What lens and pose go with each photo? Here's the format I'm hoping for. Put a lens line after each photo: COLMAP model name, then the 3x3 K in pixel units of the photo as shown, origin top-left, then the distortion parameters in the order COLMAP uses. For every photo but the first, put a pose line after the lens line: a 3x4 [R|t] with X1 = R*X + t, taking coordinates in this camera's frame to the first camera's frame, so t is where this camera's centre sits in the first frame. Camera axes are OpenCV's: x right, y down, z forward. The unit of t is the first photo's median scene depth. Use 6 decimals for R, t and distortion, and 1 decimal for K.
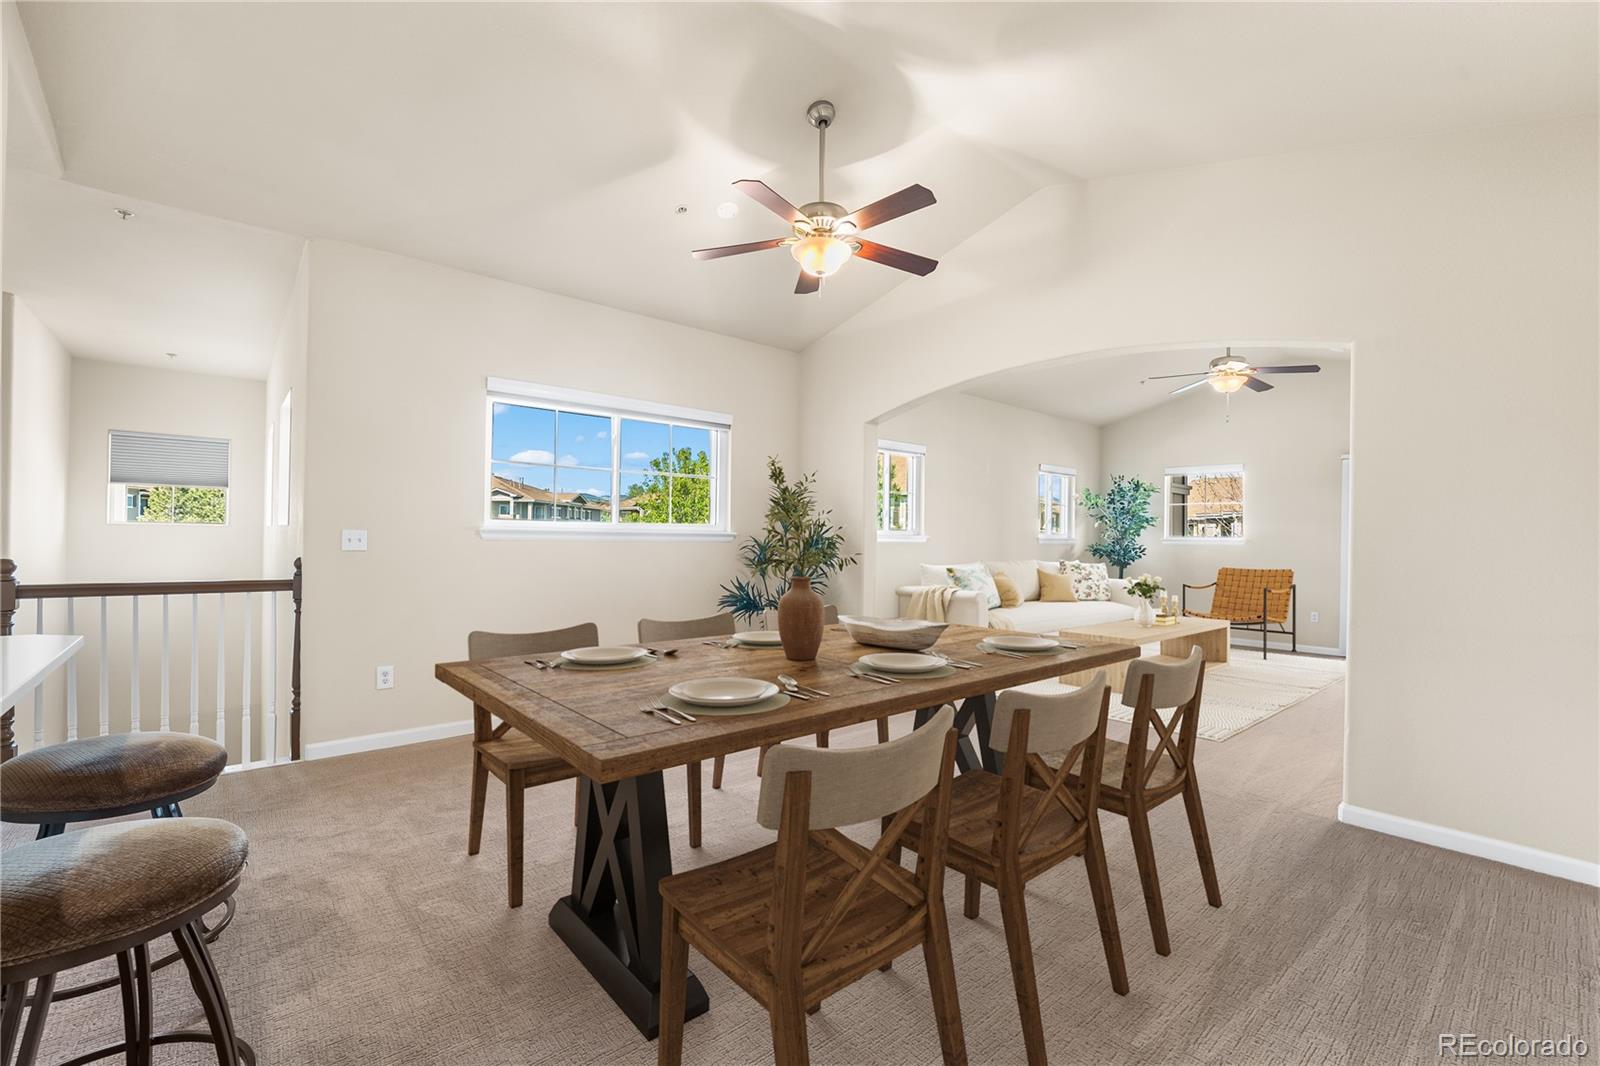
lens RADIAL K [[681.4, 0, 801.0], [0, 681.4, 538.2], [0, 0, 1]] dist [-0.016146, 0.001697]
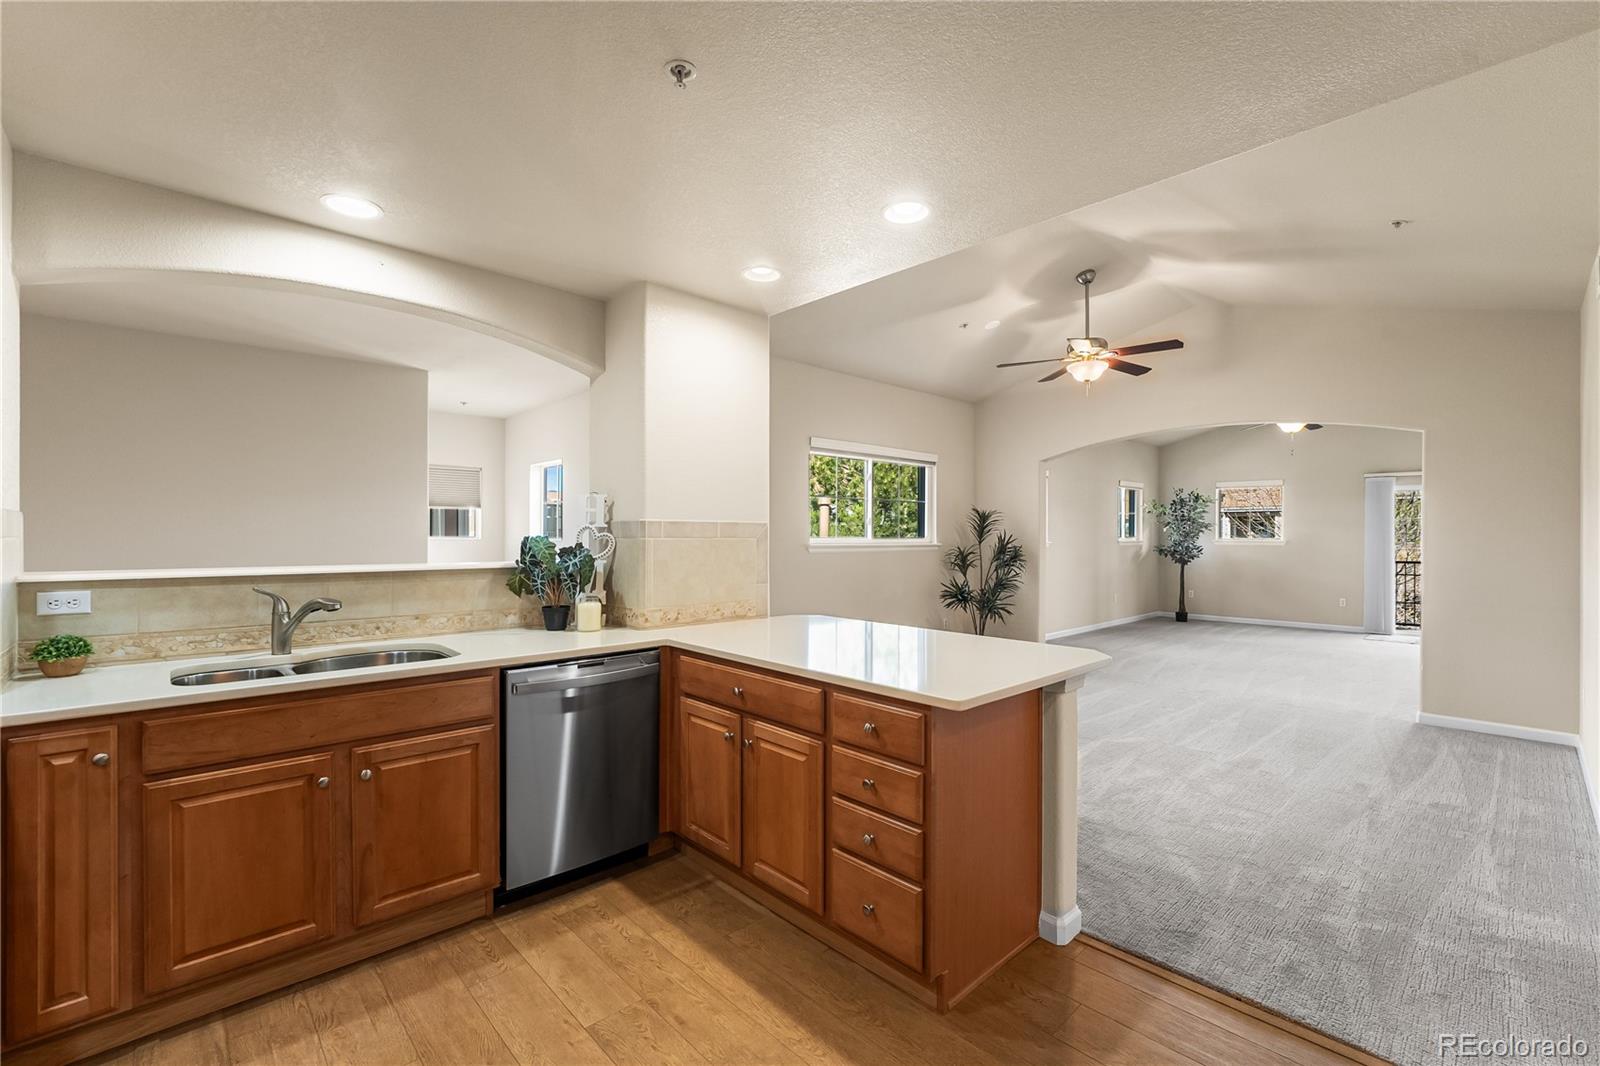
lens RADIAL K [[681.4, 0, 797.7], [0, 681.4, 535.7], [0, 0, 1]] dist [-0.016146, 0.001697]
pose [[0.999410, -0.009172, 0.033103, -0.447349], [0.009042, 0.999951, 0.004067, -0.033092], [-0.033138, -0.003765, 0.999444, -0.341786]]
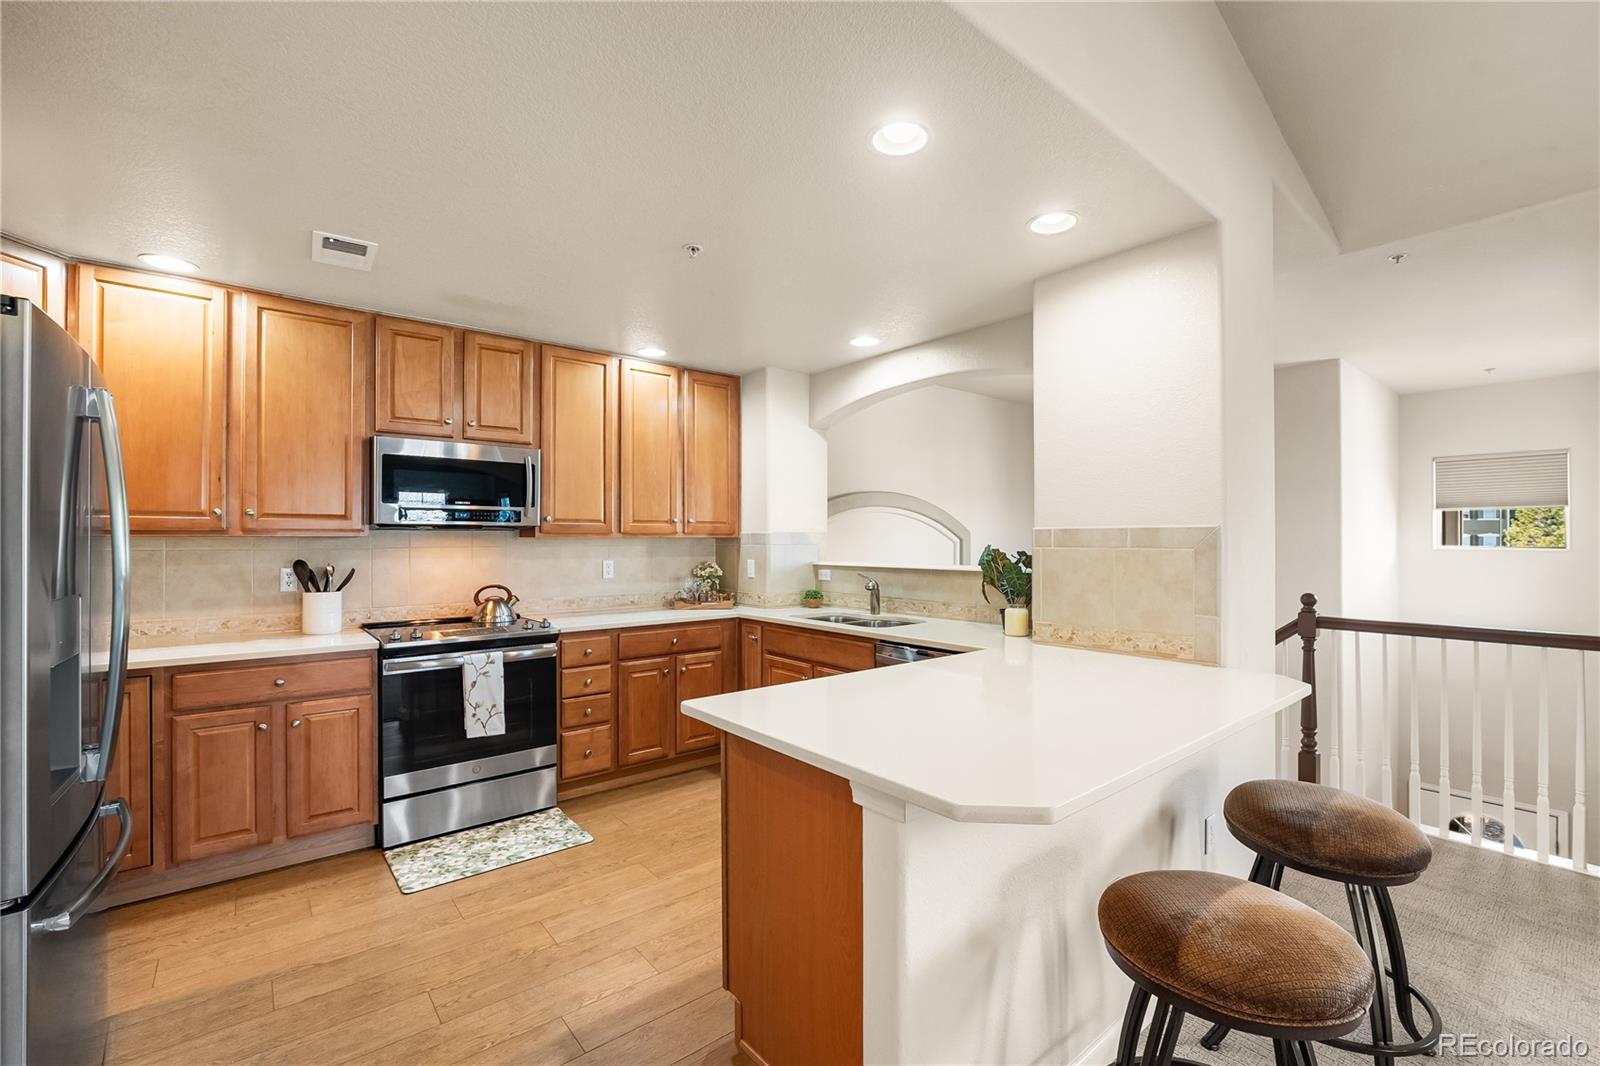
lens RADIAL K [[681.4, 0, 804.5], [0, 681.4, 534.2], [0, 0, 1]] dist [-0.016146, 0.001697]
pose [[-0.024232, -0.022236, -0.999459, 0.016326], [0.001091, 0.999751, -0.022269, -0.028126], [0.999706, -0.001630, -0.024202, 0.080587]]
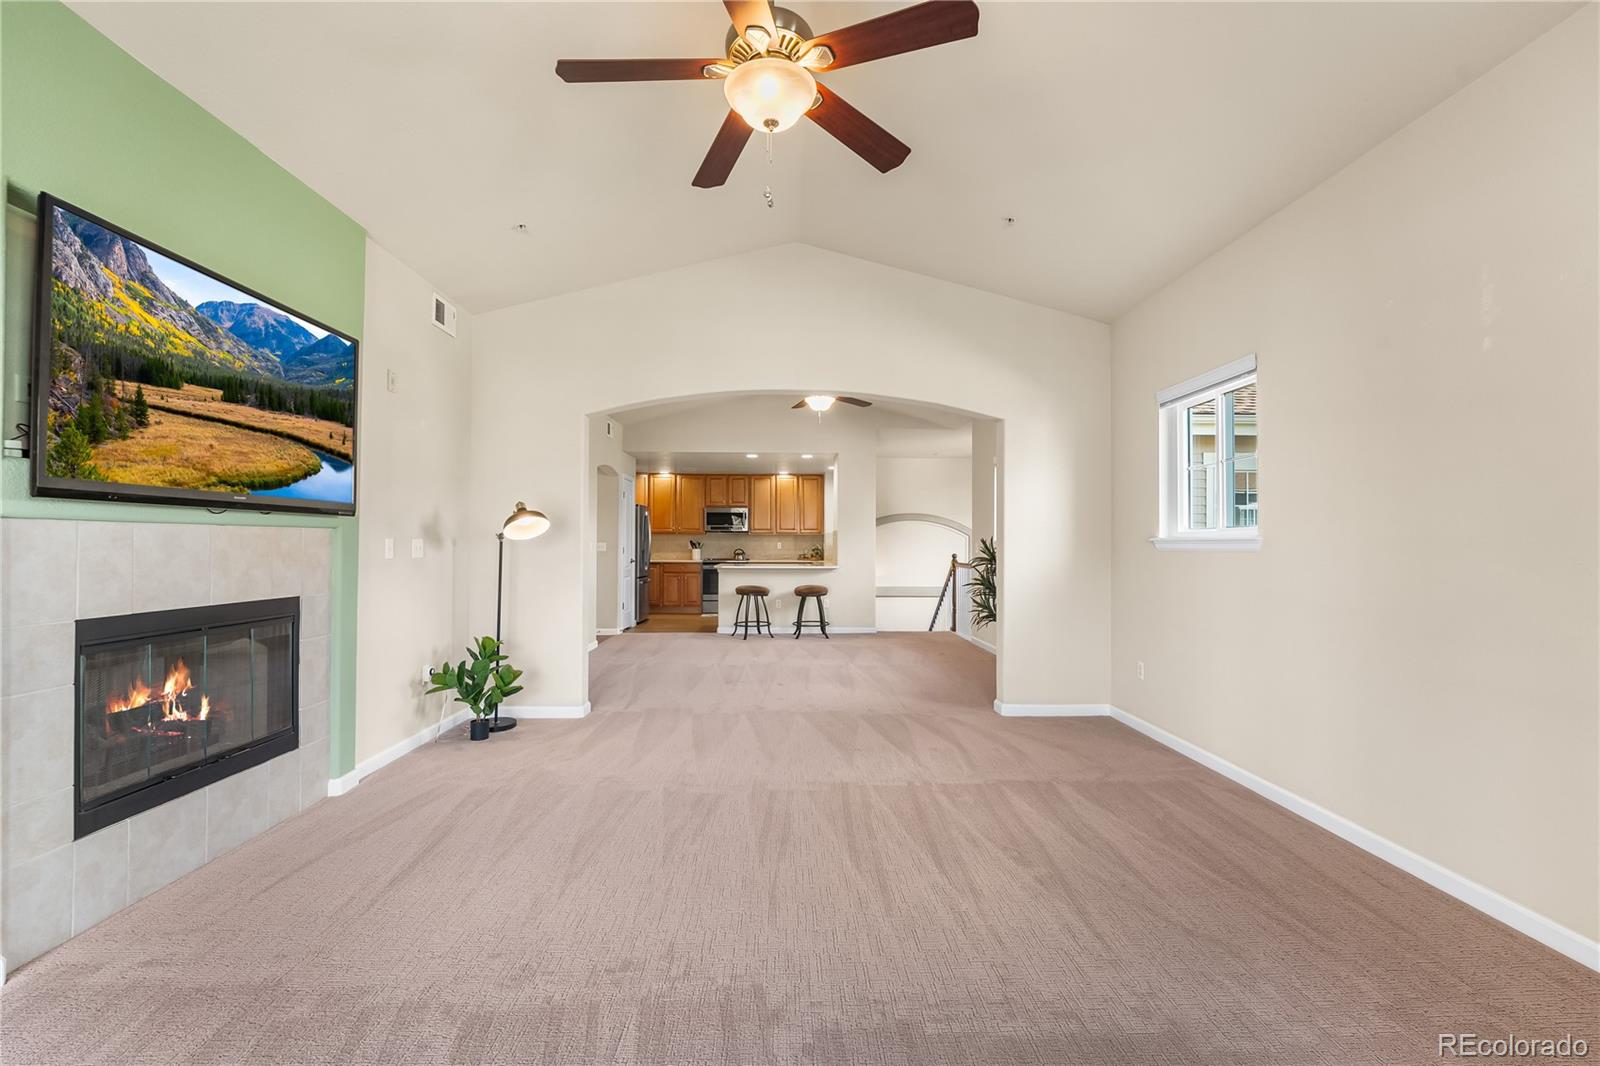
lens RADIAL K [[681.4, 0, 802.7], [0, 681.4, 541.9], [0, 0, 1]] dist [-0.016146, 0.001697]
pose [[-0.625601, -0.034272, -0.779390, 1.052024], [-0.012420, 0.999346, -0.033974, 0.064963], [0.780044, -0.011574, -0.625618, 1.437756]]
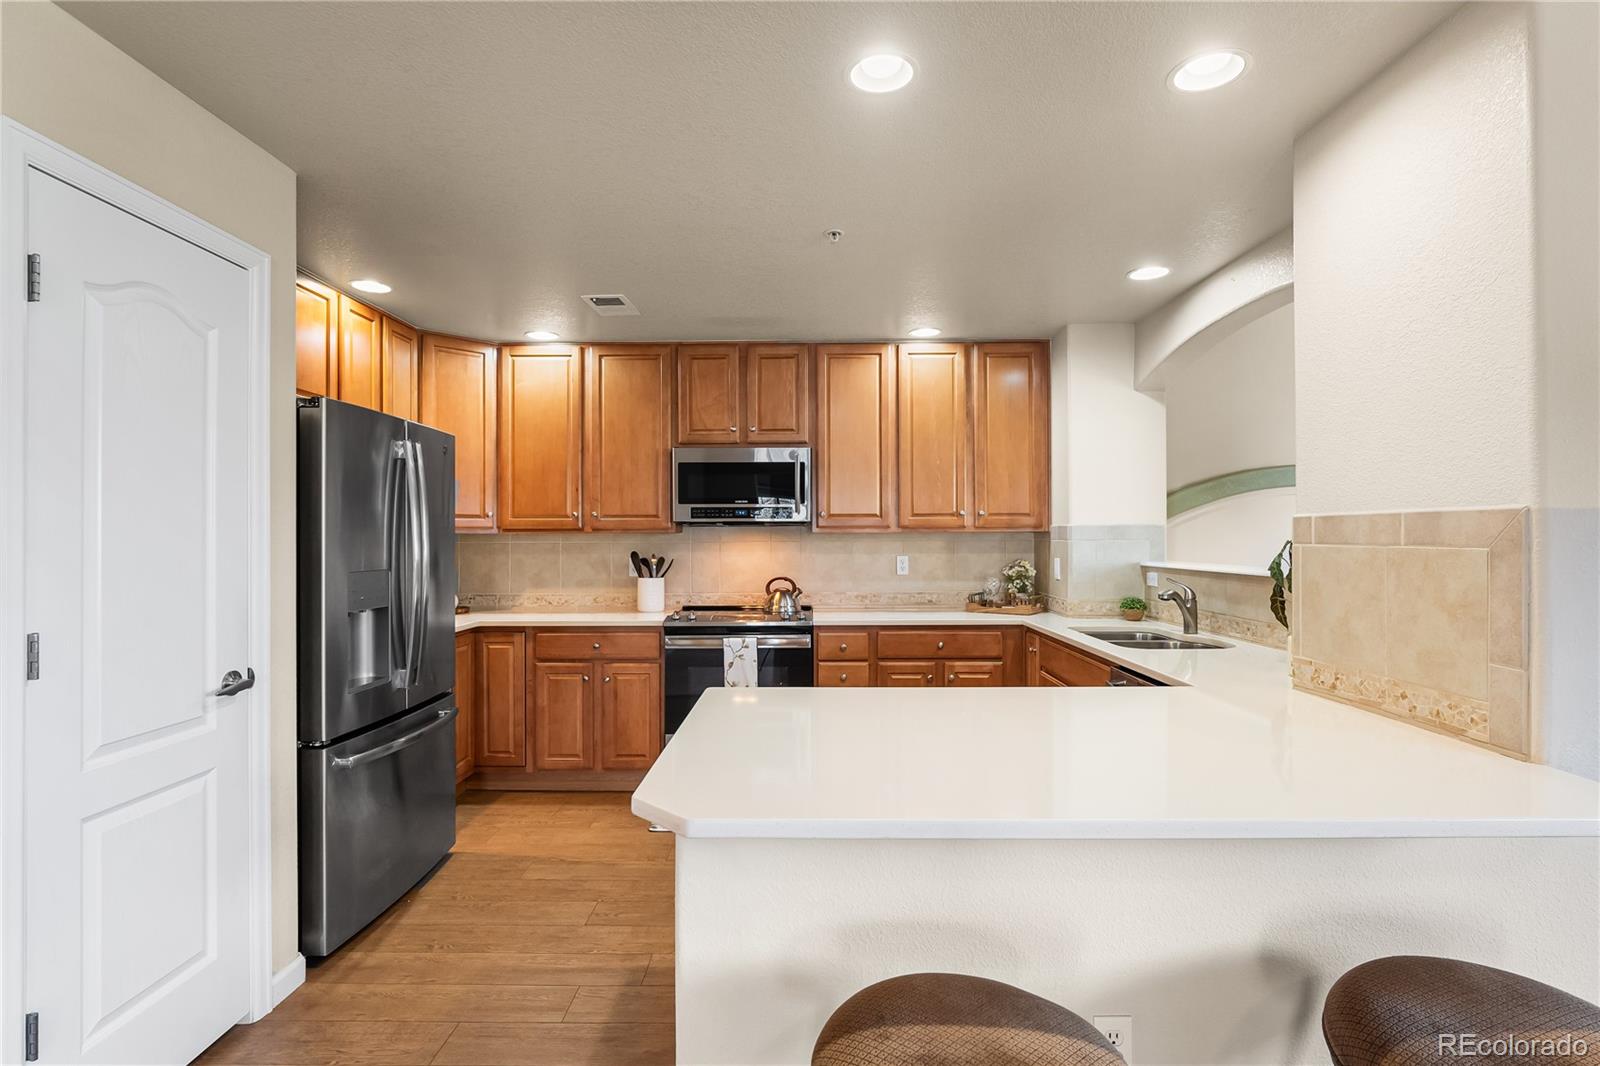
lens RADIAL K [[776.6, 0, 802.5], [0, 776.6, 530.2], [0, 0, 1]] dist [-0.004046, -0.001473]
pose [[-0.660170, -0.017181, -0.750920, -0.052684], [-0.005425, 0.999821, -0.018107, -0.028136], [0.751097, -0.007880, -0.660145, 0.340371]]
